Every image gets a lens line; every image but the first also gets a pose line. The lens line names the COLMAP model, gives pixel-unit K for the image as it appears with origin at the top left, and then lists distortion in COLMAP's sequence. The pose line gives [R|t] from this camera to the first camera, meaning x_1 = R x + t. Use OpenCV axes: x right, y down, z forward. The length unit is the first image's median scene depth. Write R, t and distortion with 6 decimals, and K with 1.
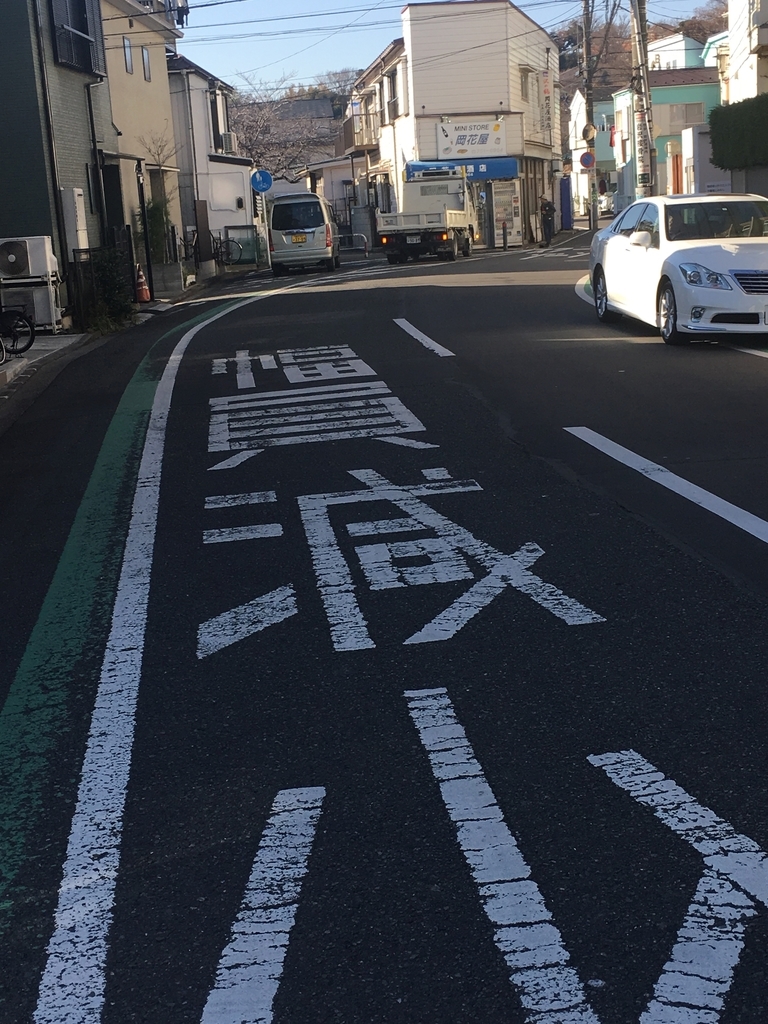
lens RADIAL K [[1457.5, 0, 380.6], [0, 1457.5, 511.8], [0, 0, 1]] dist [0.112404, 0.000000]
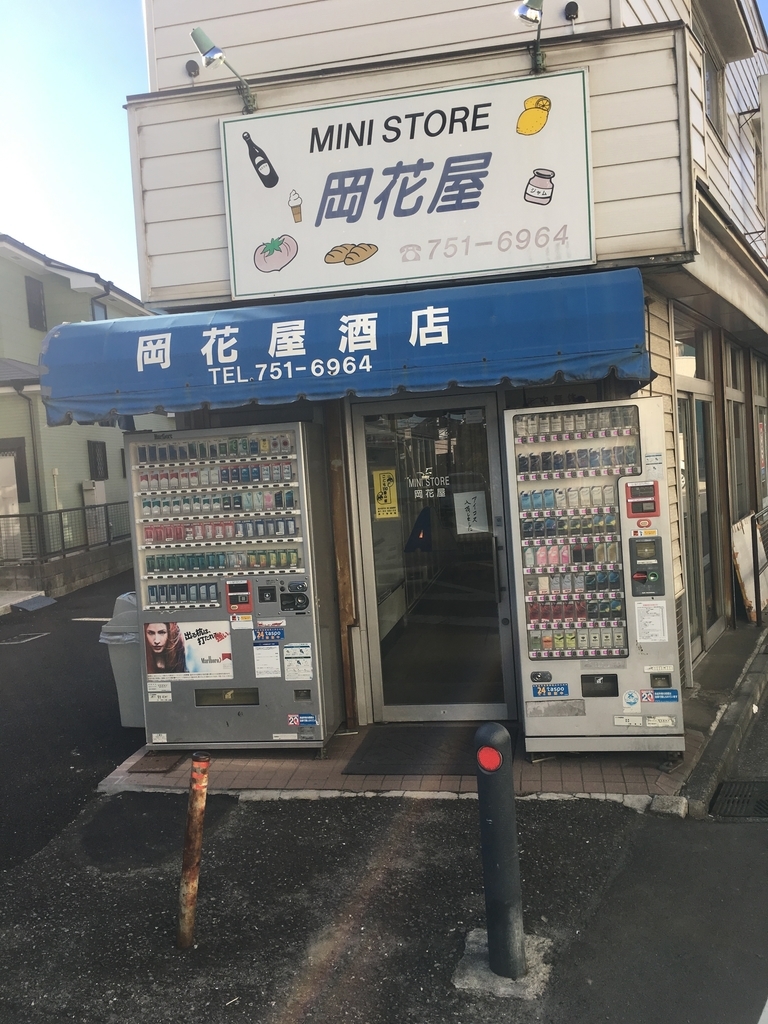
lens RADIAL K [[844.0, 0, 388.0], [0, 844.0, 505.9], [0, 0, 1]] dist [0.039324, 0.000150]
pose [[0.959614, 0.015753, -0.280880, 0.092027], [-0.052973, 0.990689, -0.125418, -0.199432], [0.276289, 0.135232, 0.951513, 0.901072]]
